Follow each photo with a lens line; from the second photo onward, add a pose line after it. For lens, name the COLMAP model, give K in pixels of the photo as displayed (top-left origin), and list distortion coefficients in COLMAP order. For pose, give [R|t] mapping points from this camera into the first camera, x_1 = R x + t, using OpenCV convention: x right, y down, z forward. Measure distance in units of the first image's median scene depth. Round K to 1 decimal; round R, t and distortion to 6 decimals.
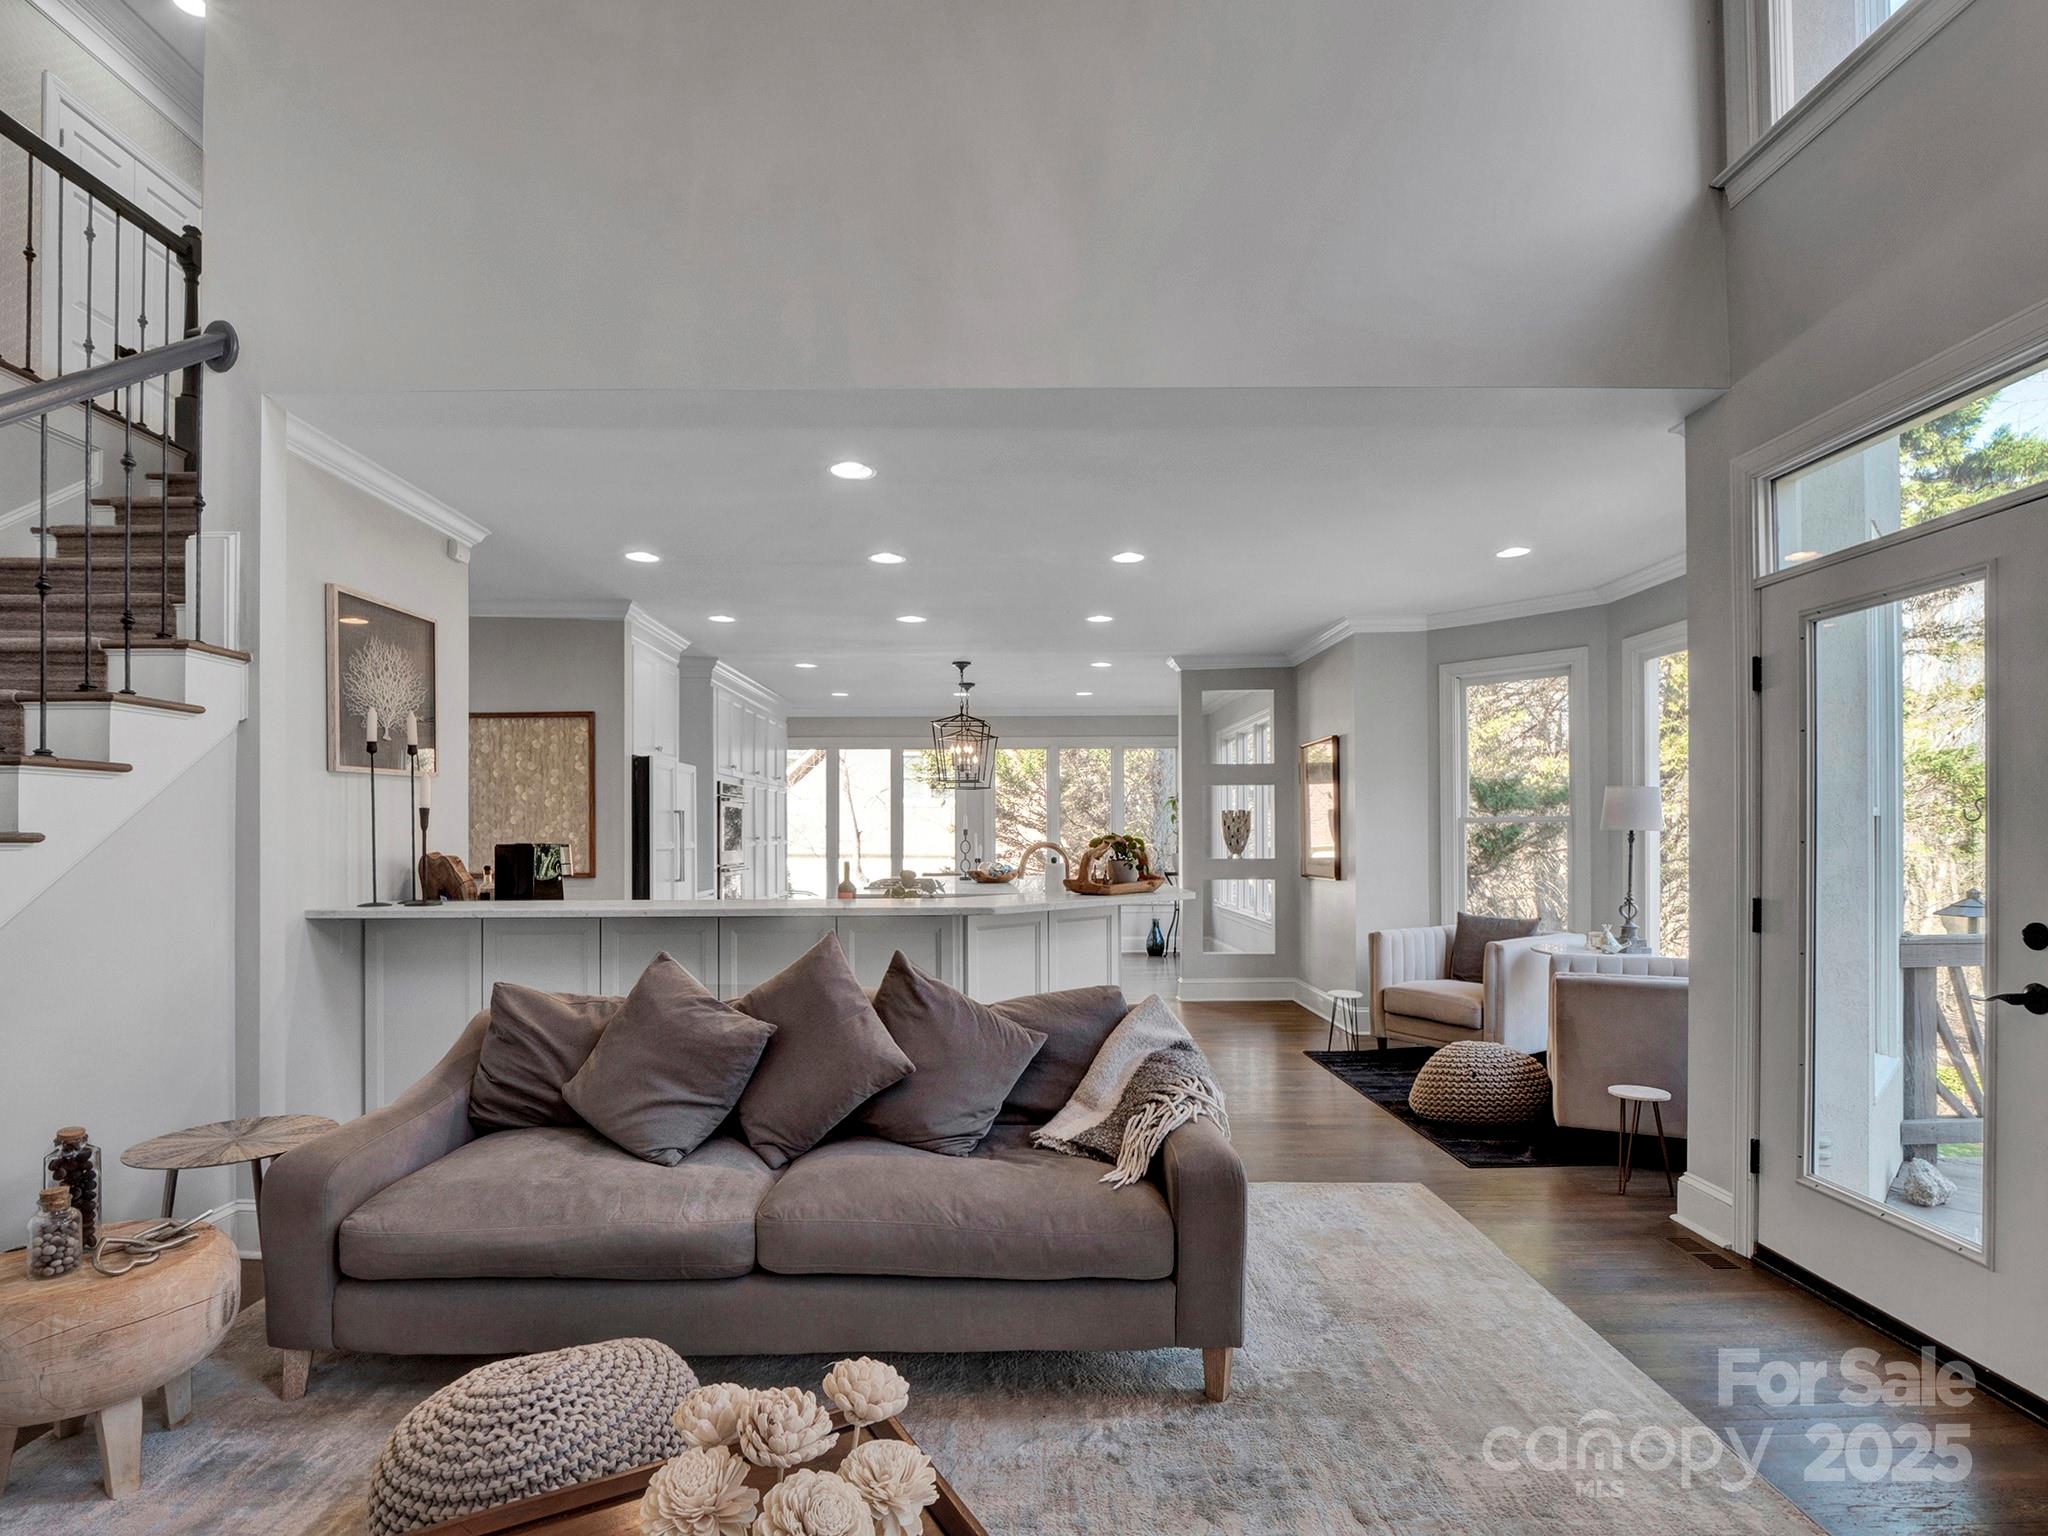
lens RADIAL K [[1016.1, 0, 1016.5], [0, 1016.1, 814.1], [0, 0, 1]] dist [-0.000230, -0.013006]
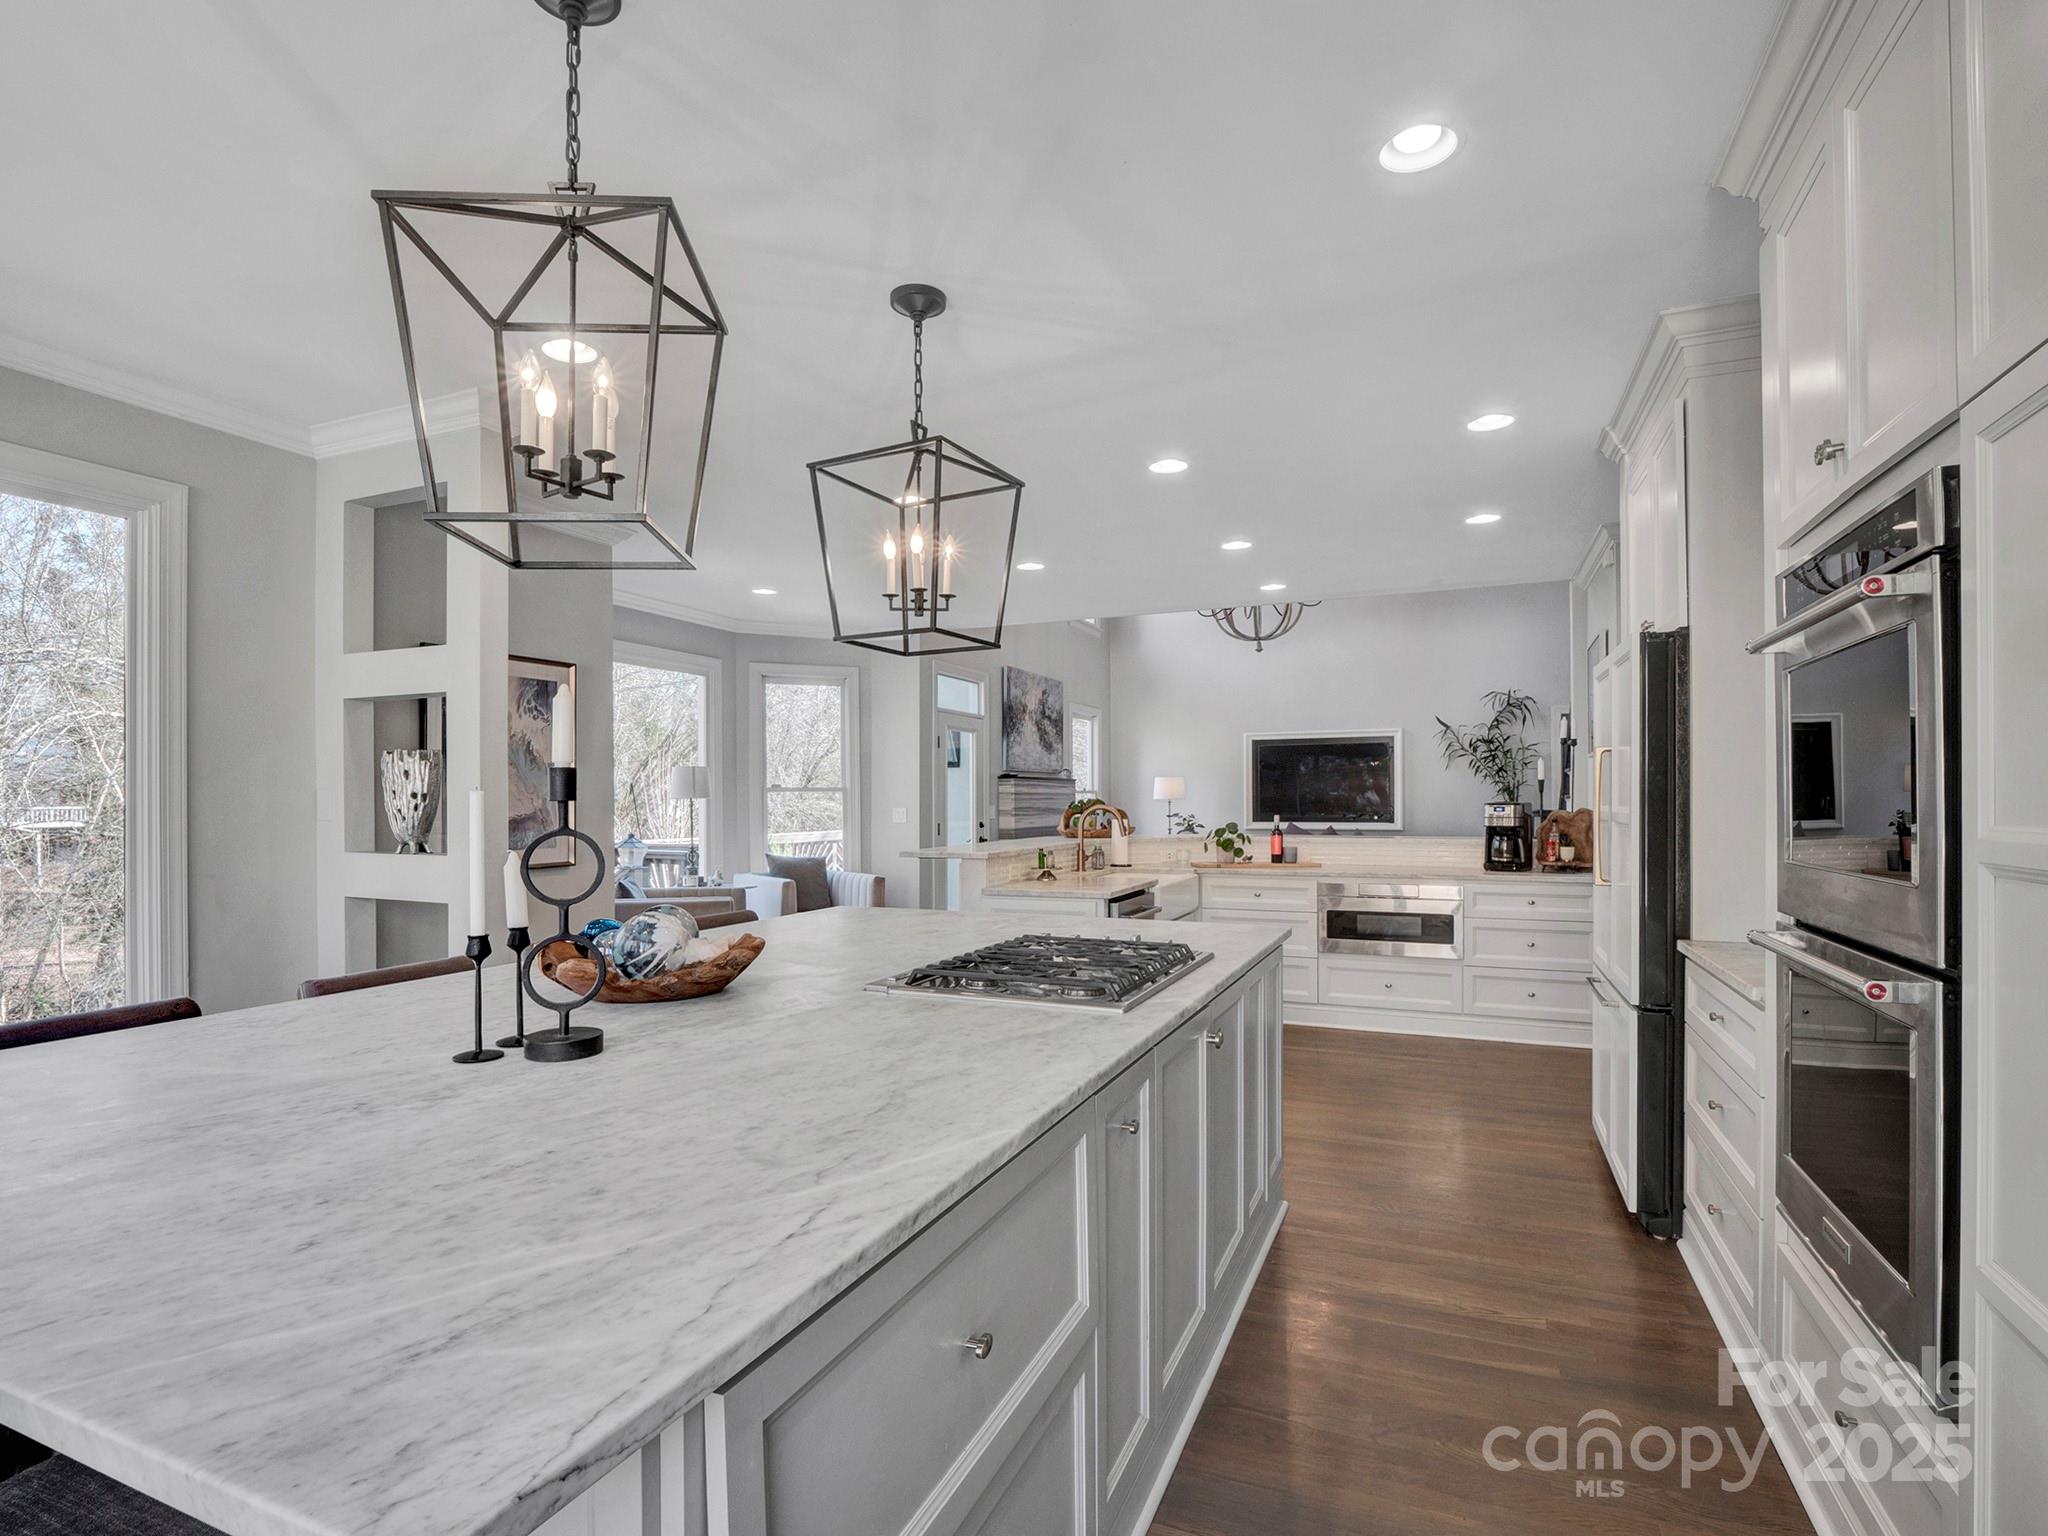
lens RADIAL K [[999.1, 0, 1035.9], [0, 999.1, 787.7], [0, 0, 1]] dist [-0.003758, -0.010909]
pose [[-0.918460, 0.014071, 0.395264, -0.465670], [0.001931, 0.999515, -0.031094, 0.055300], [-0.395510, -0.027795, -0.918041, 2.694736]]
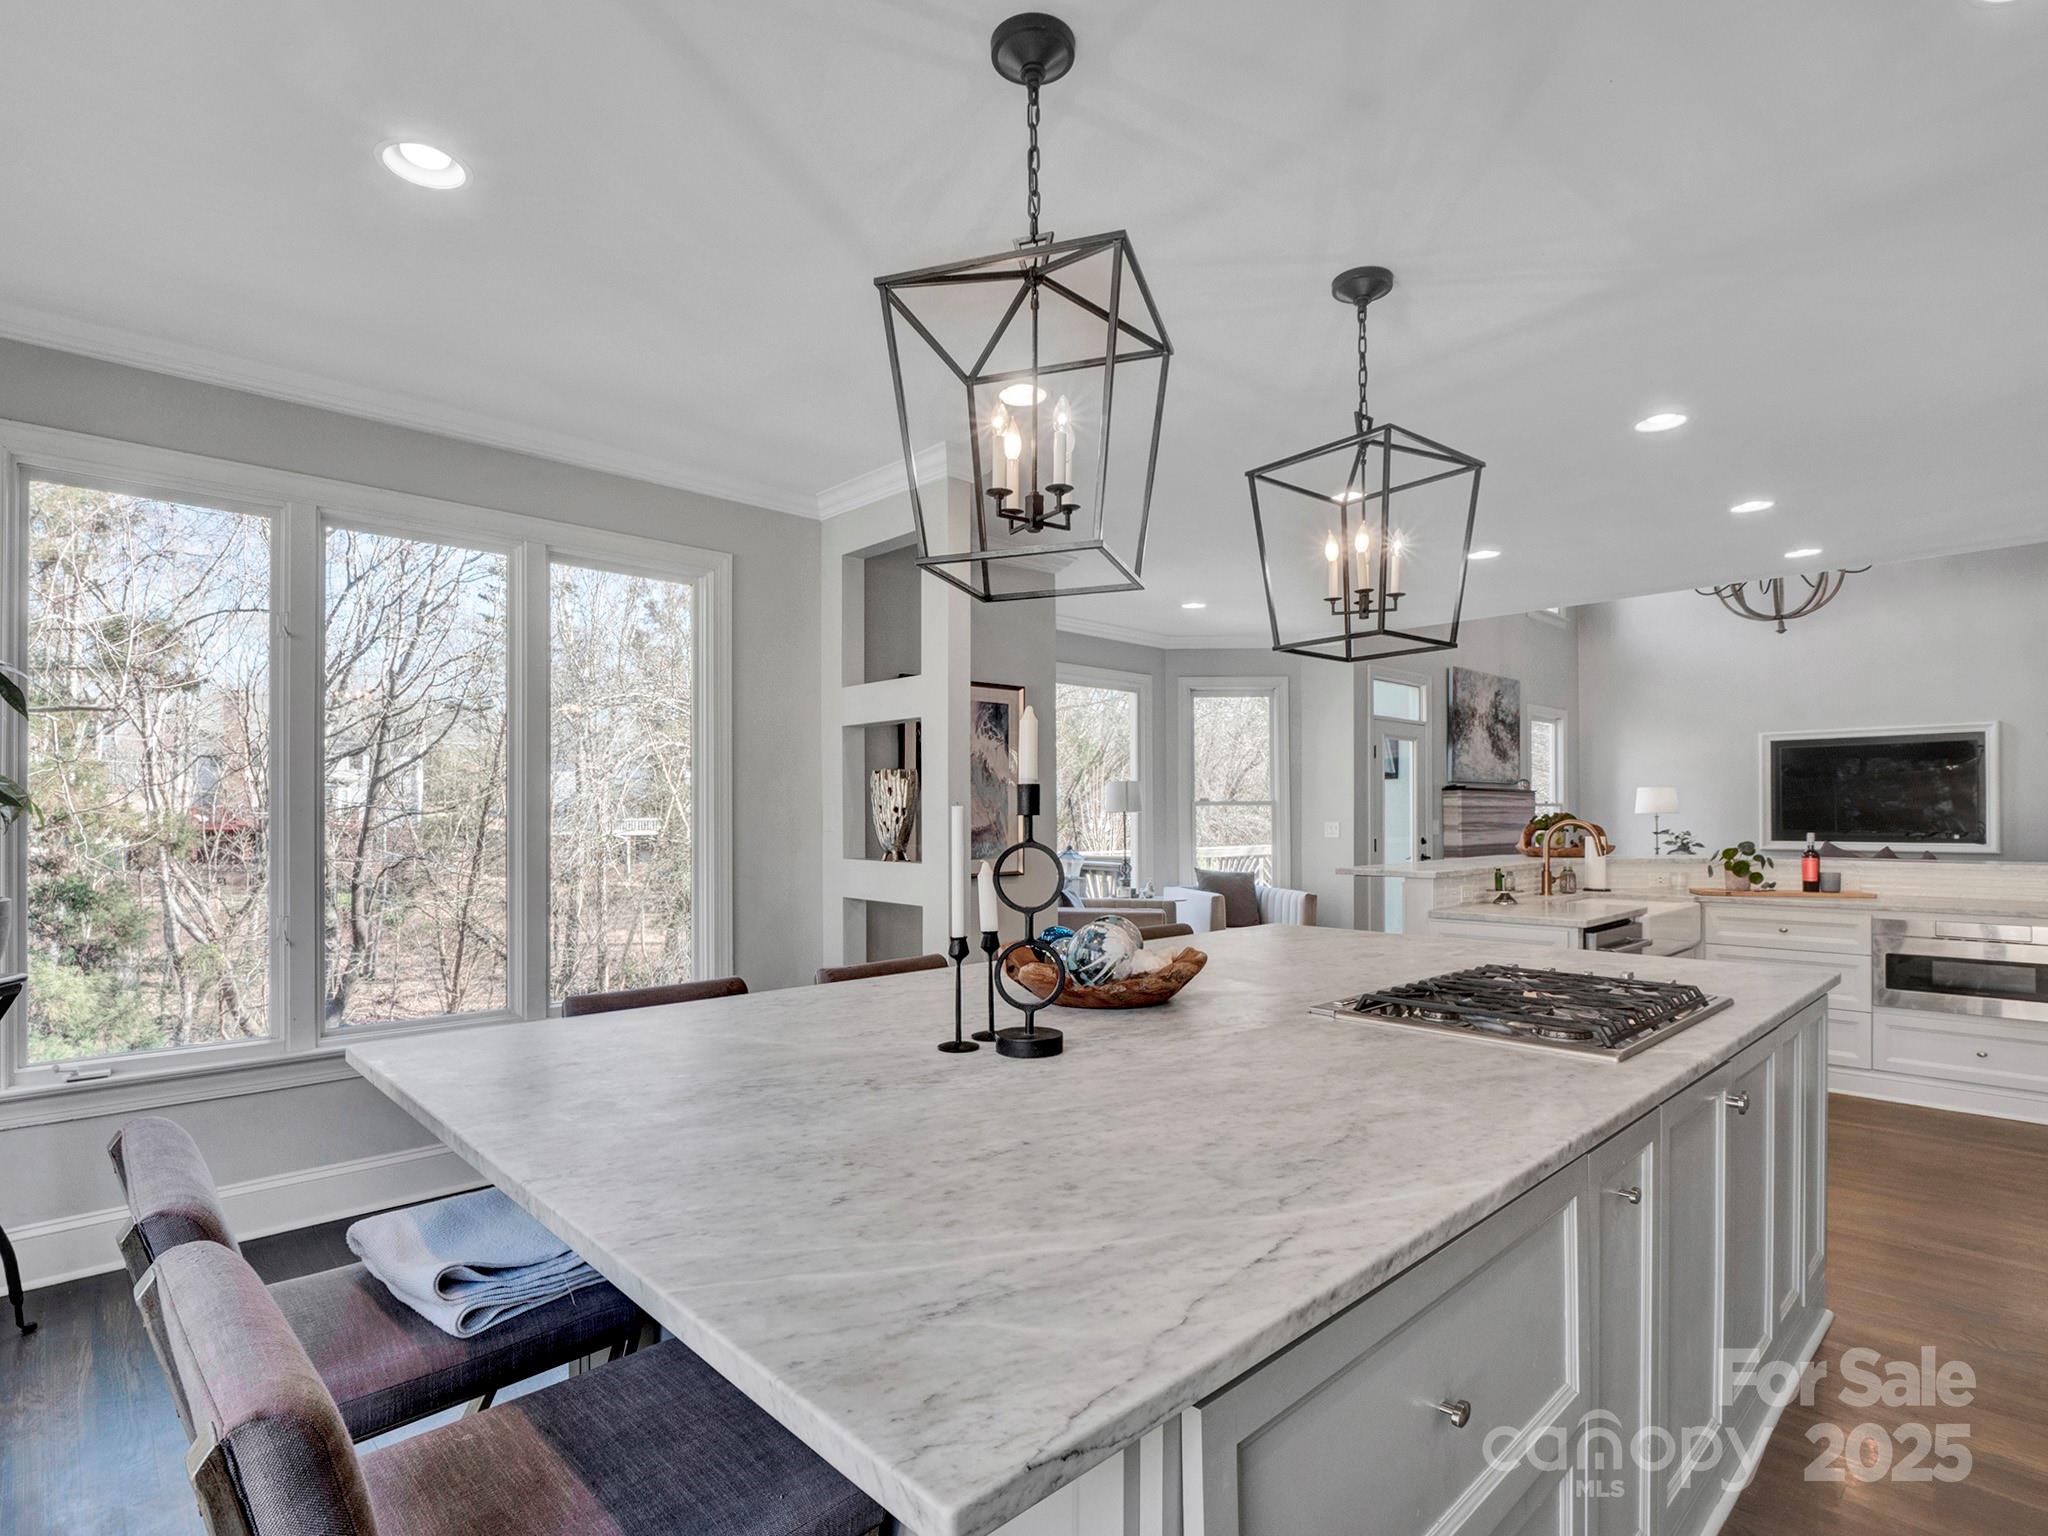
lens RADIAL K [[1023.1, 0, 1051.3], [0, 1023.1, 800.9], [0, 0, 1]] dist [-0.002099, -0.016252]
pose [[-0.692234, 0.017424, 0.721463, -0.457276], [-0.006409, 0.999521, -0.030289, 0.054783], [-0.721645, -0.025591, -0.691790, 2.699431]]
